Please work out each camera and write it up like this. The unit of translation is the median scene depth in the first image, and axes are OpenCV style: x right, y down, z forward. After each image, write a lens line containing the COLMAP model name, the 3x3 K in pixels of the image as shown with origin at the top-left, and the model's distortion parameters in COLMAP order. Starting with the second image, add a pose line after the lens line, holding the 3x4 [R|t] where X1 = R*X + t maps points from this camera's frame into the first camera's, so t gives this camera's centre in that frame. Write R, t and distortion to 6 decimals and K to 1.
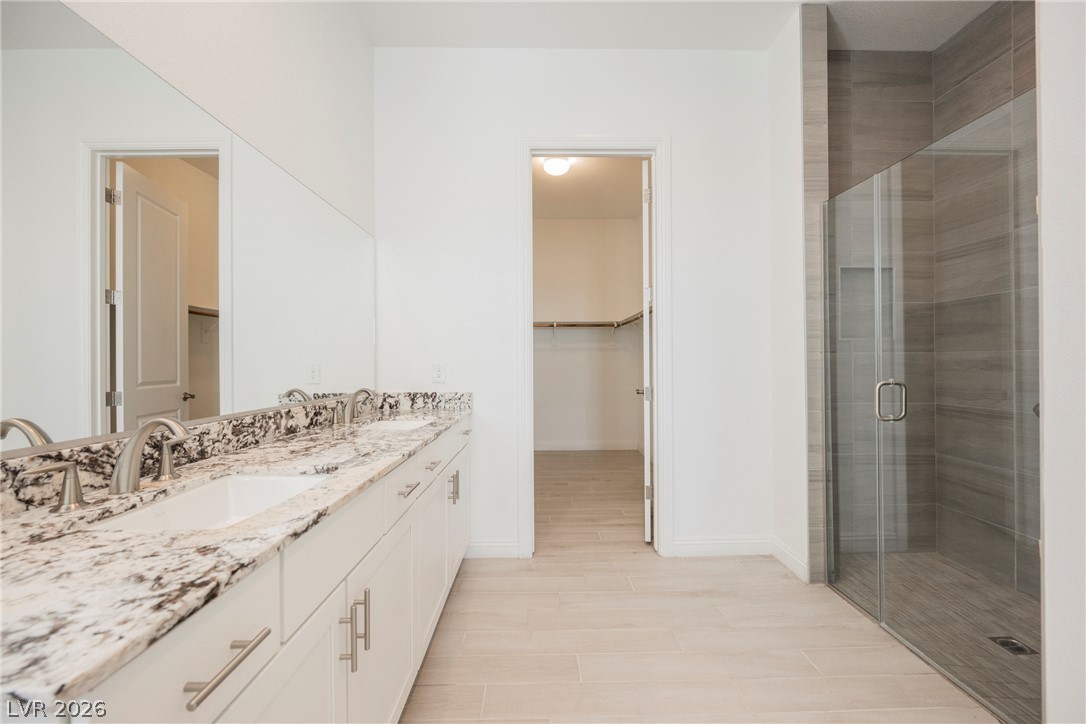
lens RADIAL K [[435.5, 0, 546.4], [0, 435.5, 360.4], [0, 0, 1]] dist [-0.001778, 0.000334]
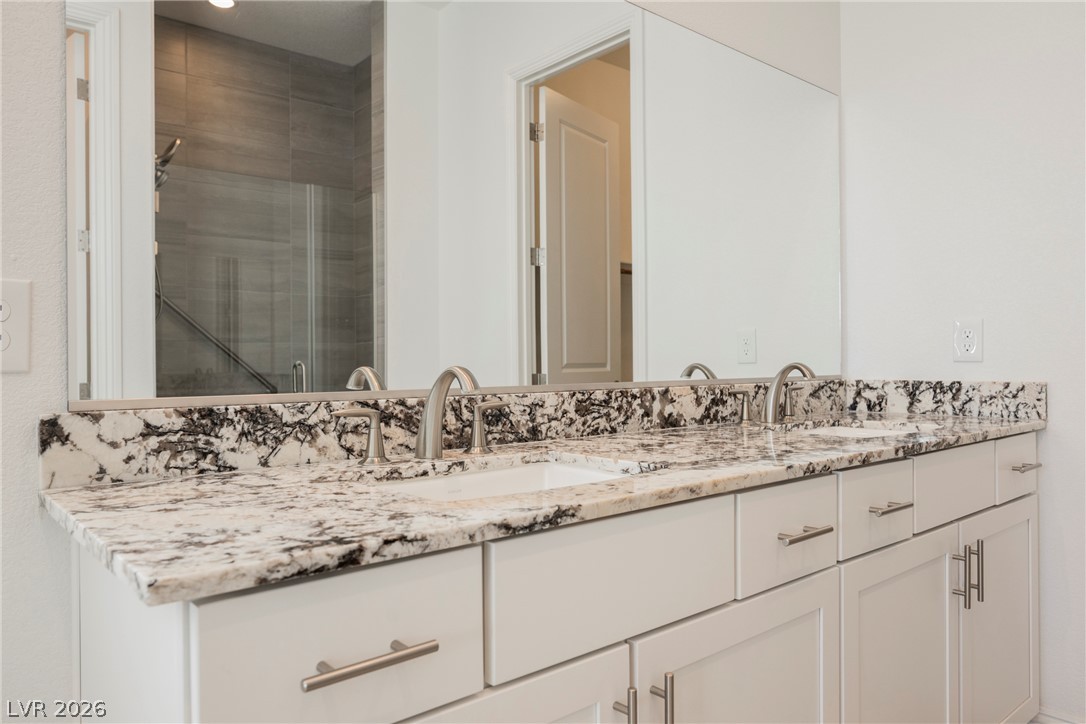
lens RADIAL K [[764.1, 0, 543.0], [0, 764.1, 362.0], [0, 0, 1]] dist [-0.007493, -0.002559]
pose [[0.642118, -0.000809, -0.766605, 0.172197], [0.005737, 0.999977, 0.003750, 0.079546], [0.766584, -0.006806, 0.642108, 0.165668]]
